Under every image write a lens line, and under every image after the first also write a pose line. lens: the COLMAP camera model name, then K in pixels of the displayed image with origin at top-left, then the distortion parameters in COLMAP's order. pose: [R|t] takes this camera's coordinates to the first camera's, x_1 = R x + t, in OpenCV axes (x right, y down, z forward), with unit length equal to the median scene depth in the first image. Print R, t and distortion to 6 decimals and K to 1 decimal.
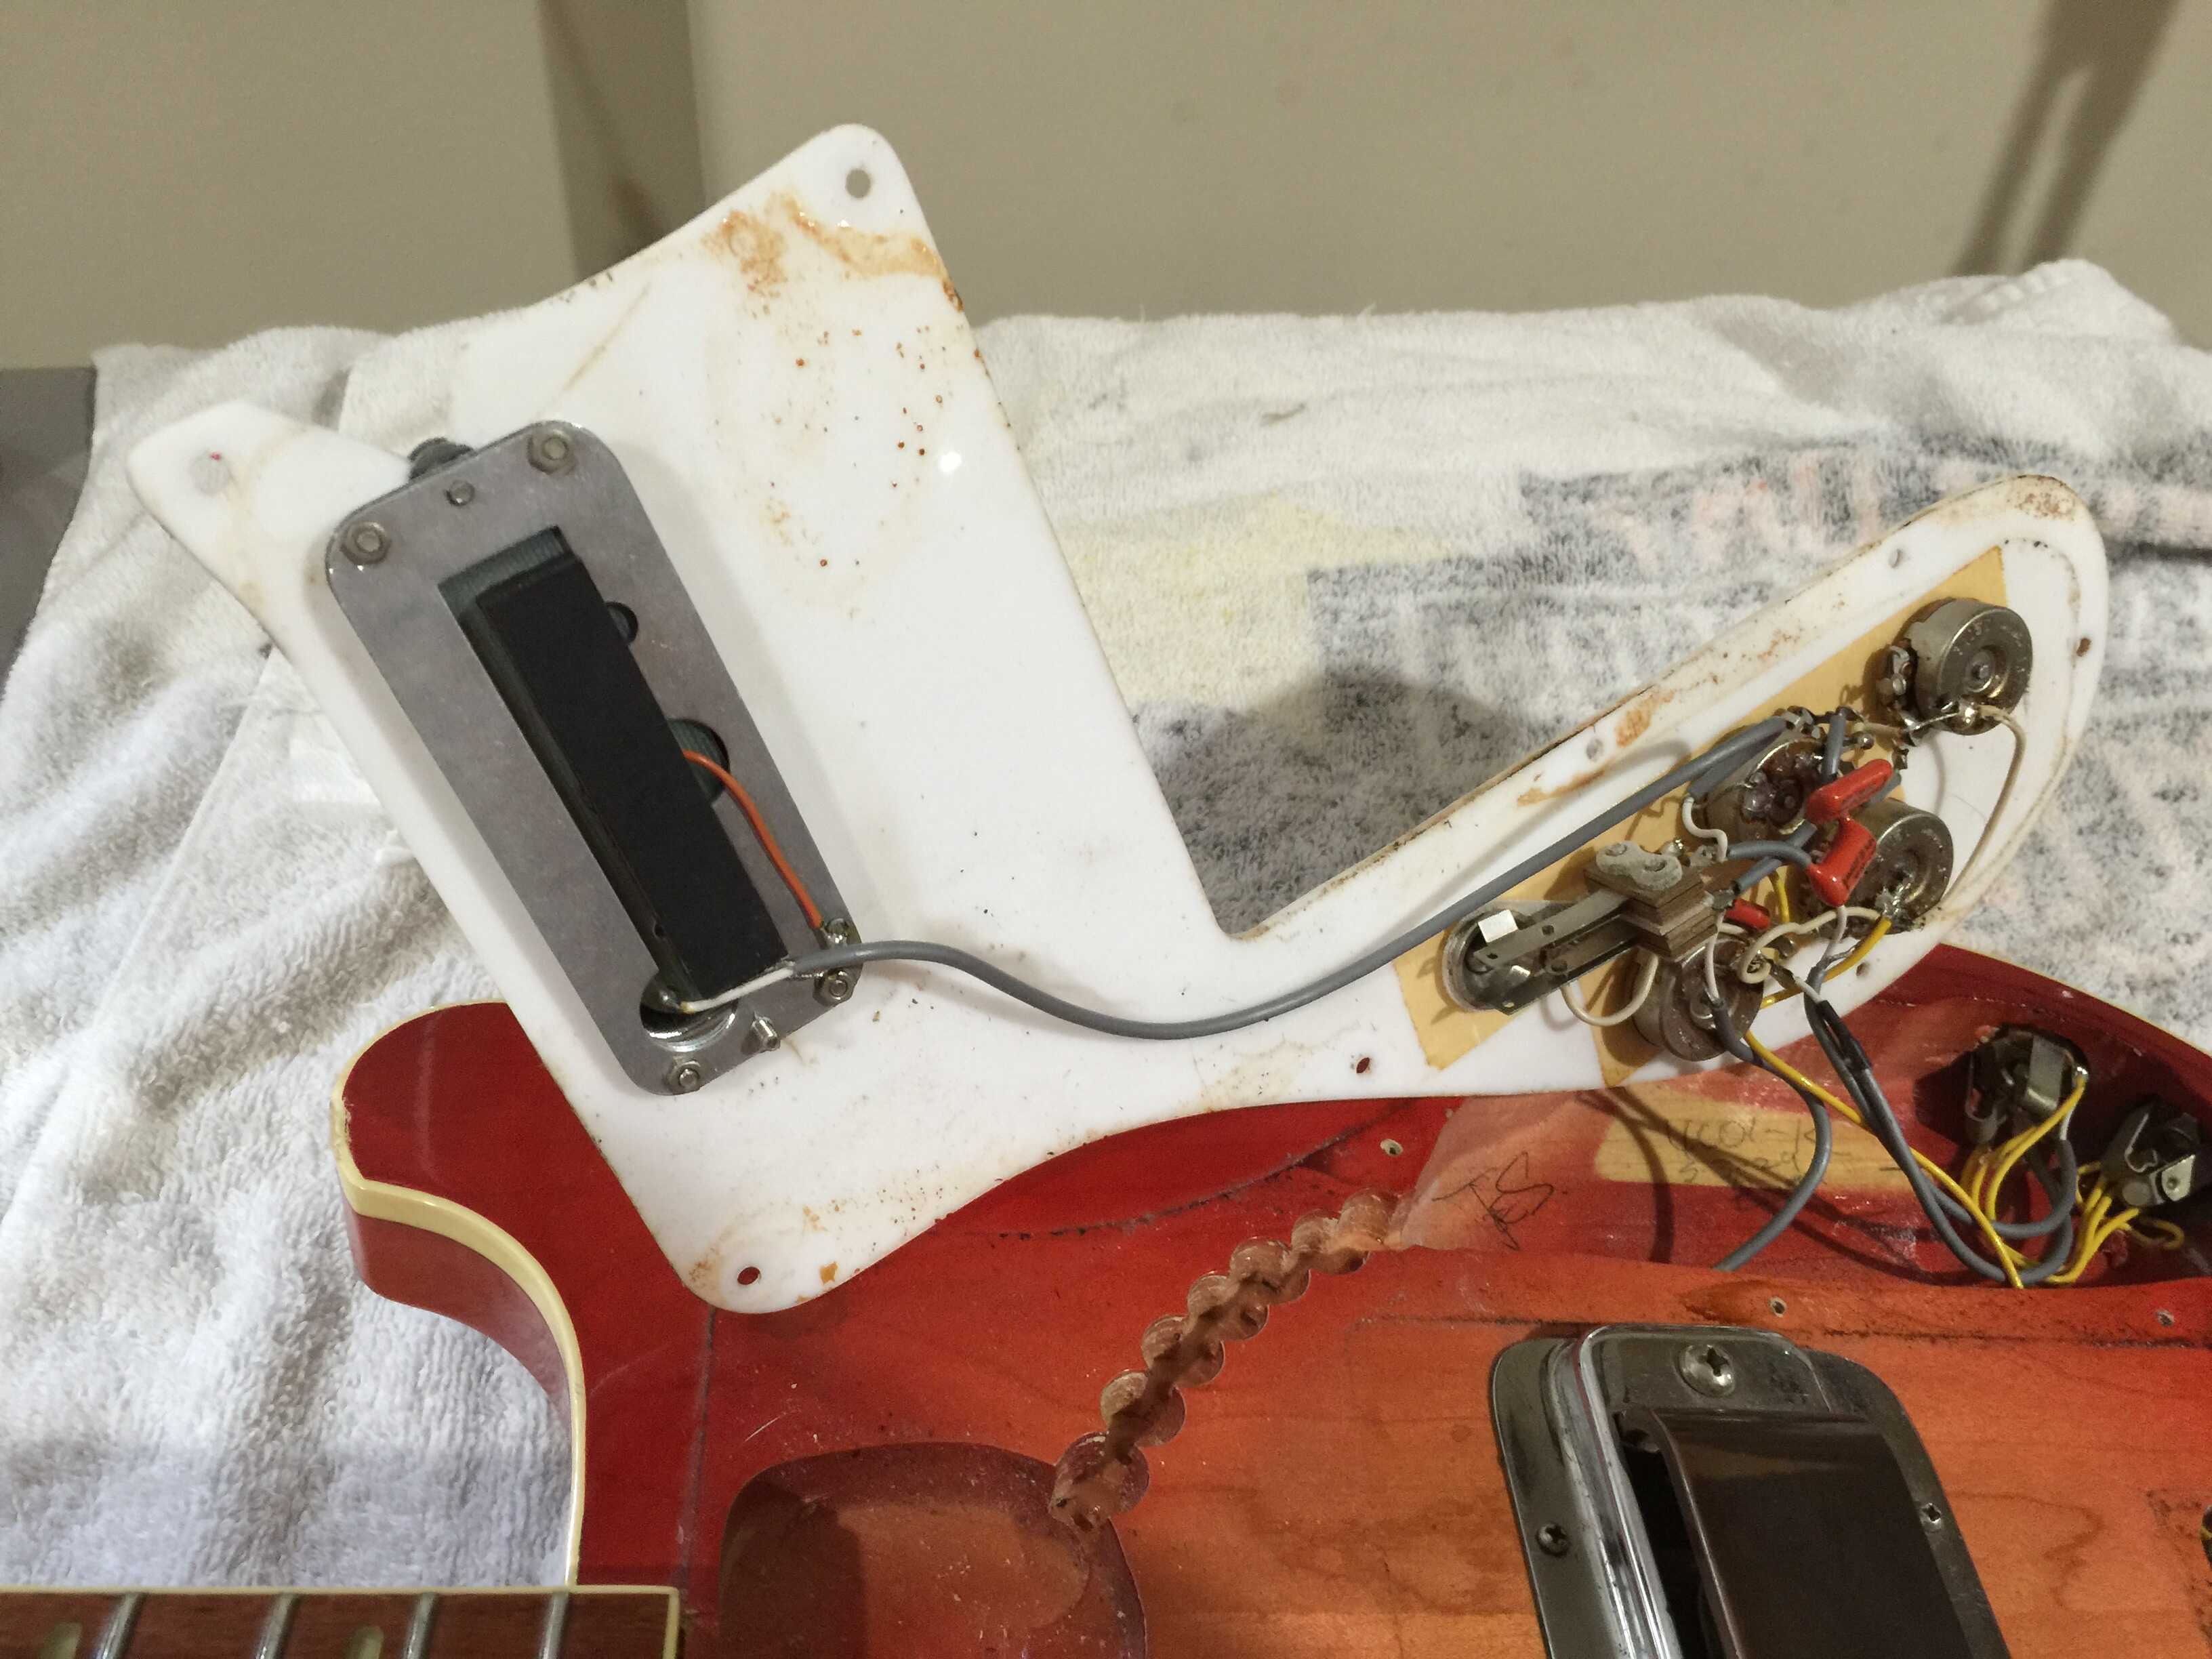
lens RADIAL K [[1889.0, 0, 1092.5], [0, 1889.0, 831.3], [0, 0, 1]] dist [0.052876, -0.065322]
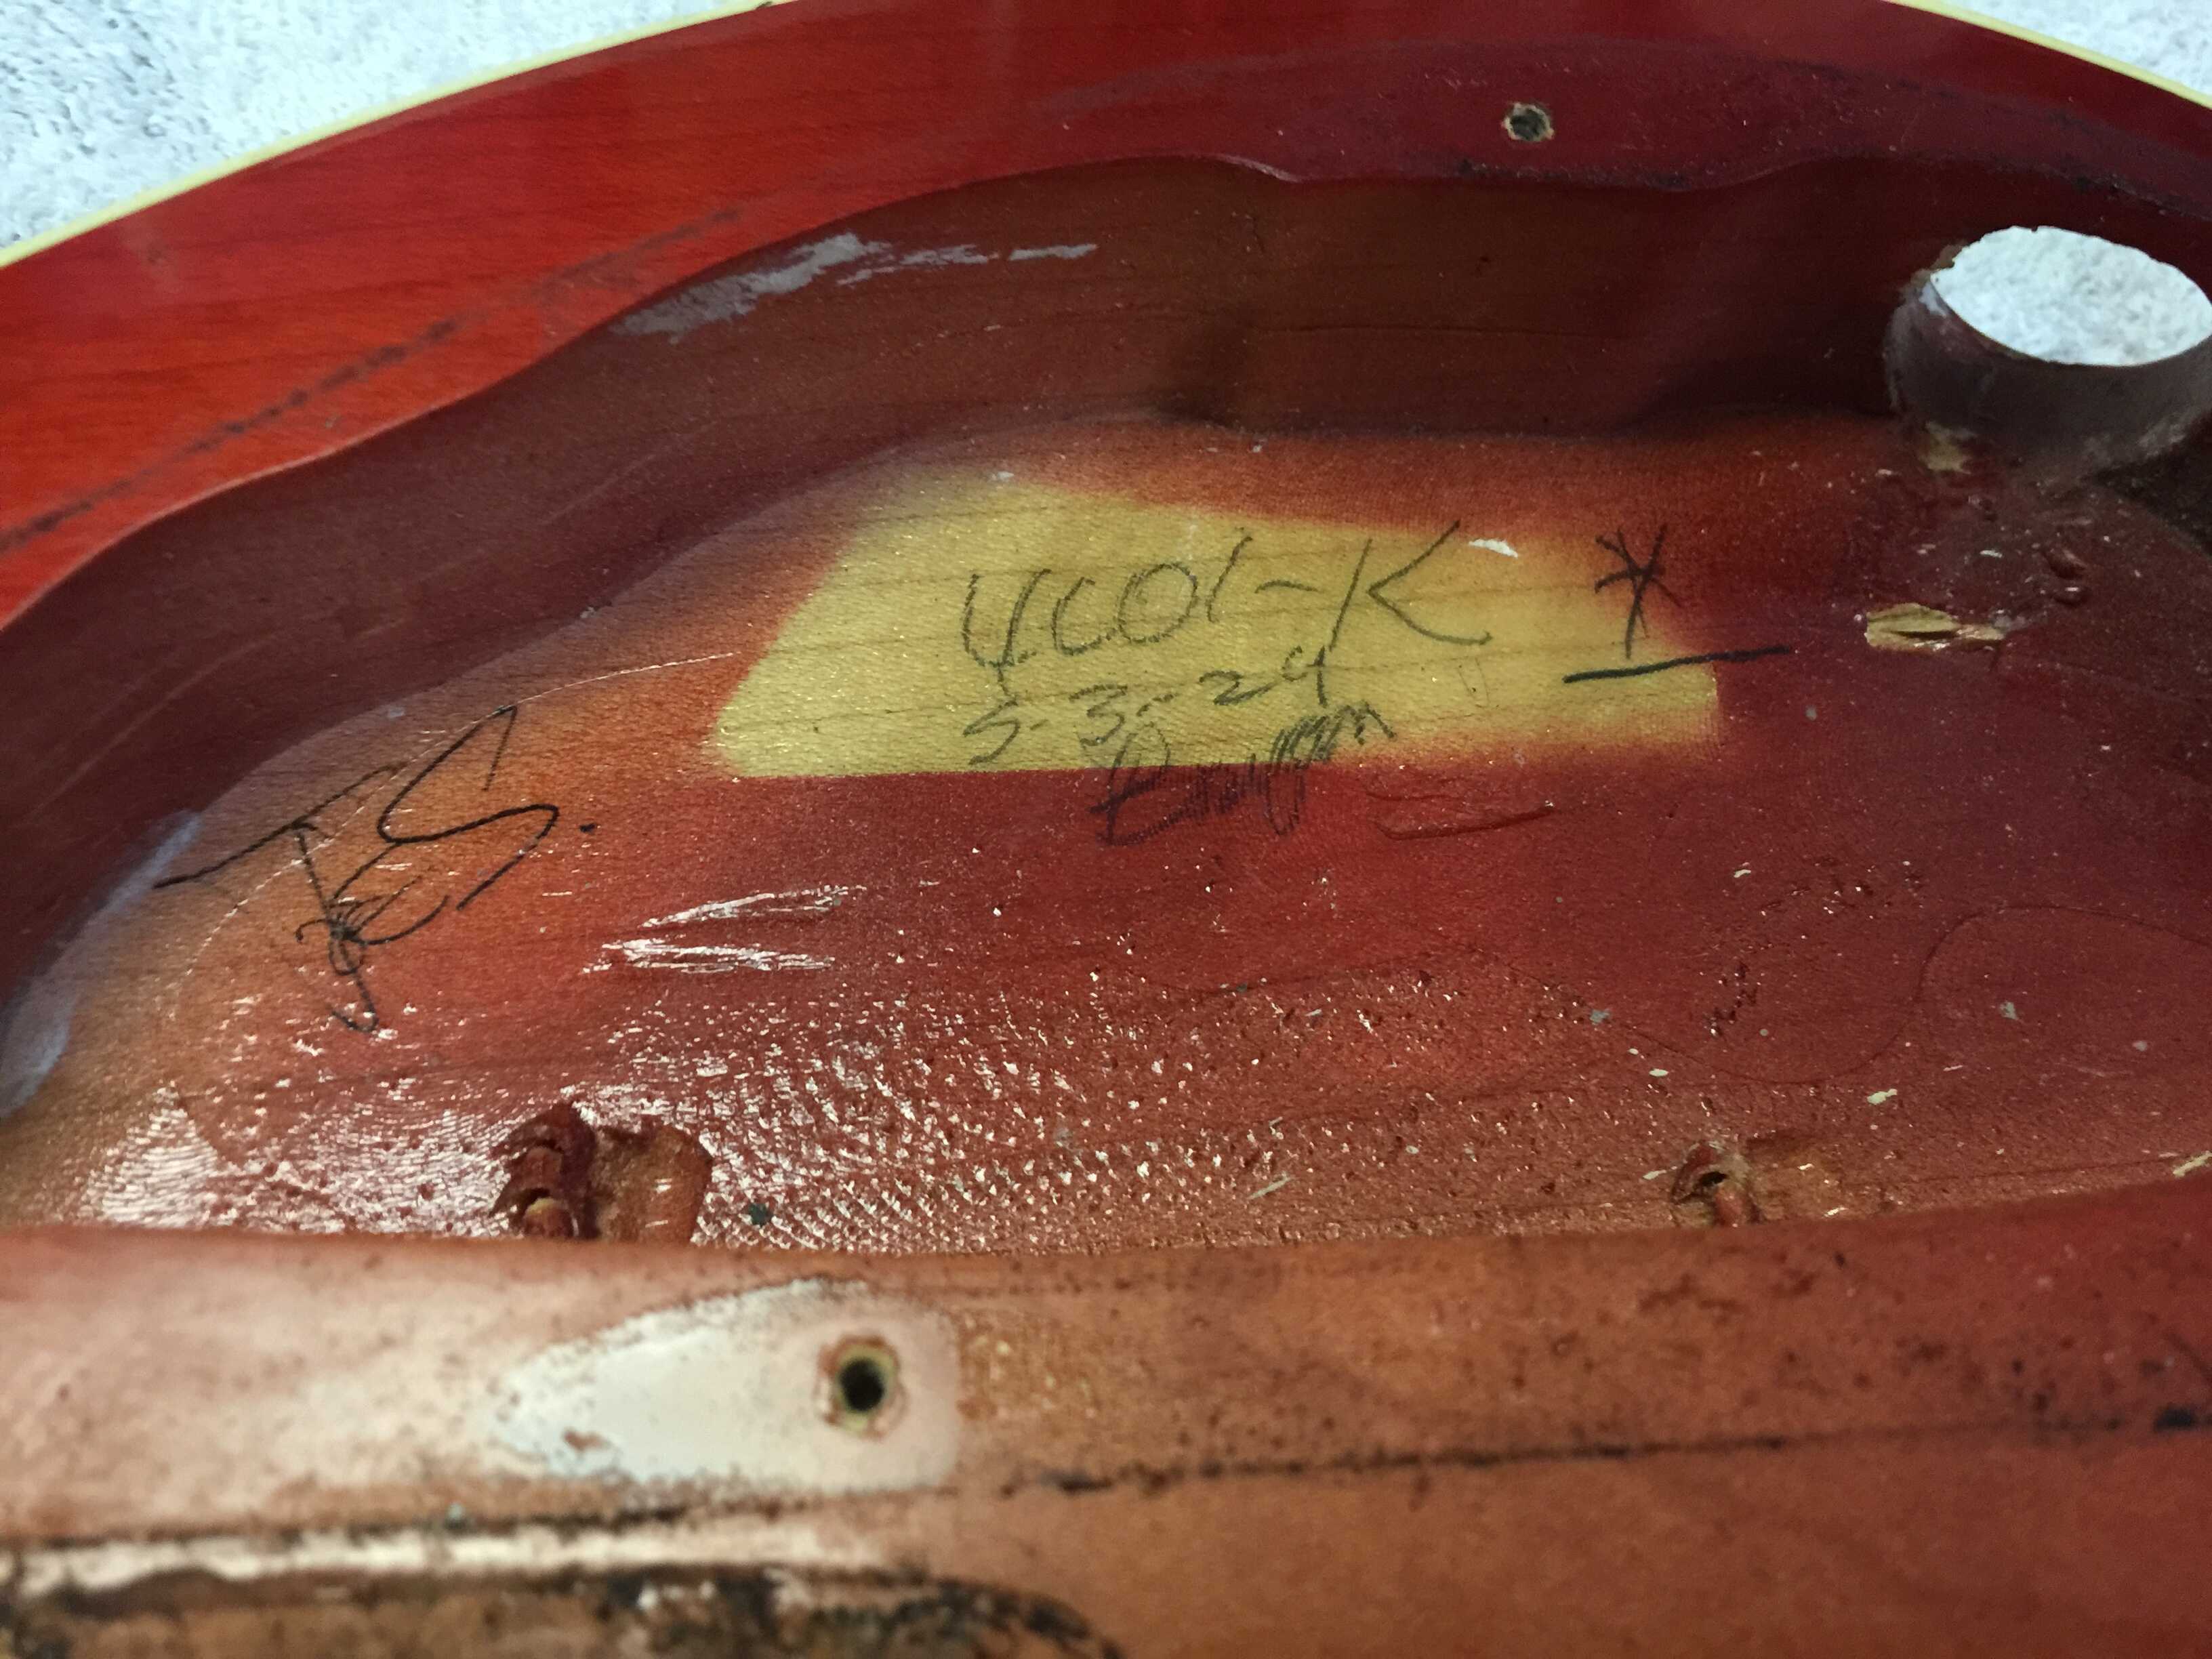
lens RADIAL K [[1889.0, 0, 1109.9], [0, 1889.0, 832.5], [0, 0, 1]] dist [0.052876, -0.065322]
pose [[0.997508, -0.037834, -0.059555, 0.377083], [0.058125, 0.919123, 0.389659, 0.063689], [0.039996, -0.392150, 0.919031, 0.707995]]
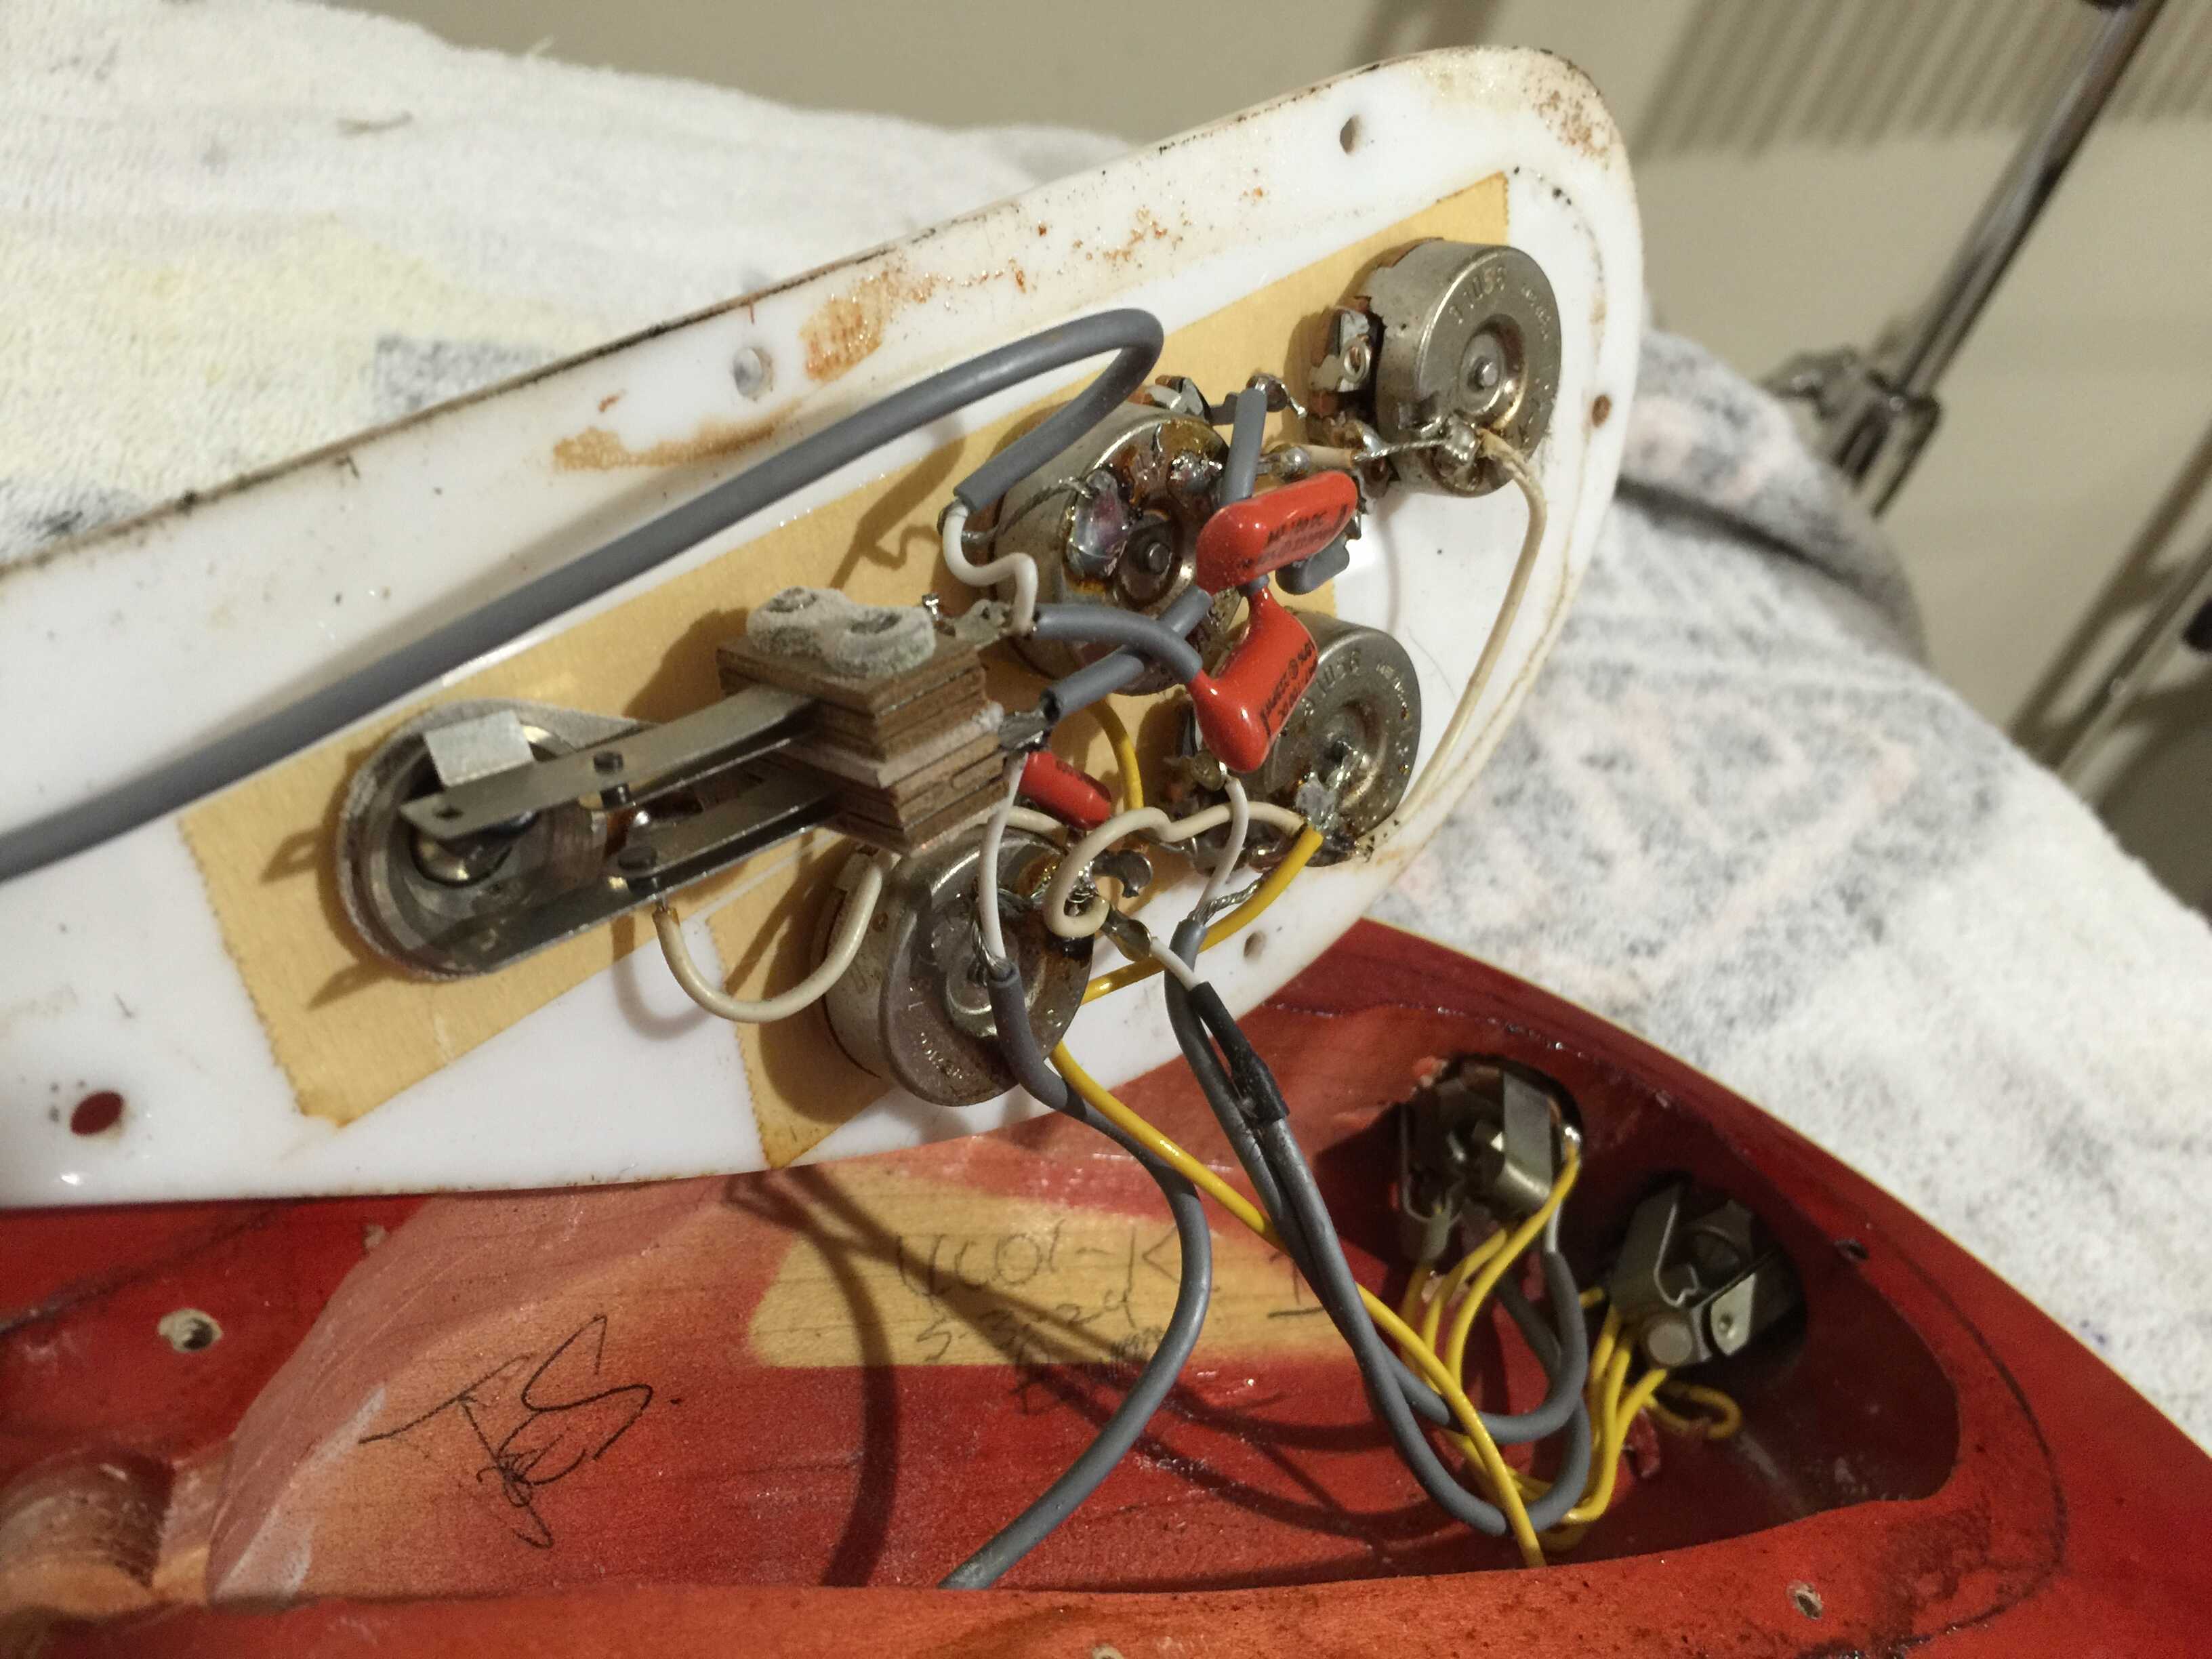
lens RADIAL K [[1889.0, 0, 1098.7], [0, 1889.0, 825.3], [0, 0, 1]] dist [0.052876, -0.065322]
pose [[0.931952, 0.052776, 0.358721, 0.176351], [-0.028993, 0.997029, -0.071360, 0.082485], [-0.361422, 0.056104, 0.930713, 0.537815]]
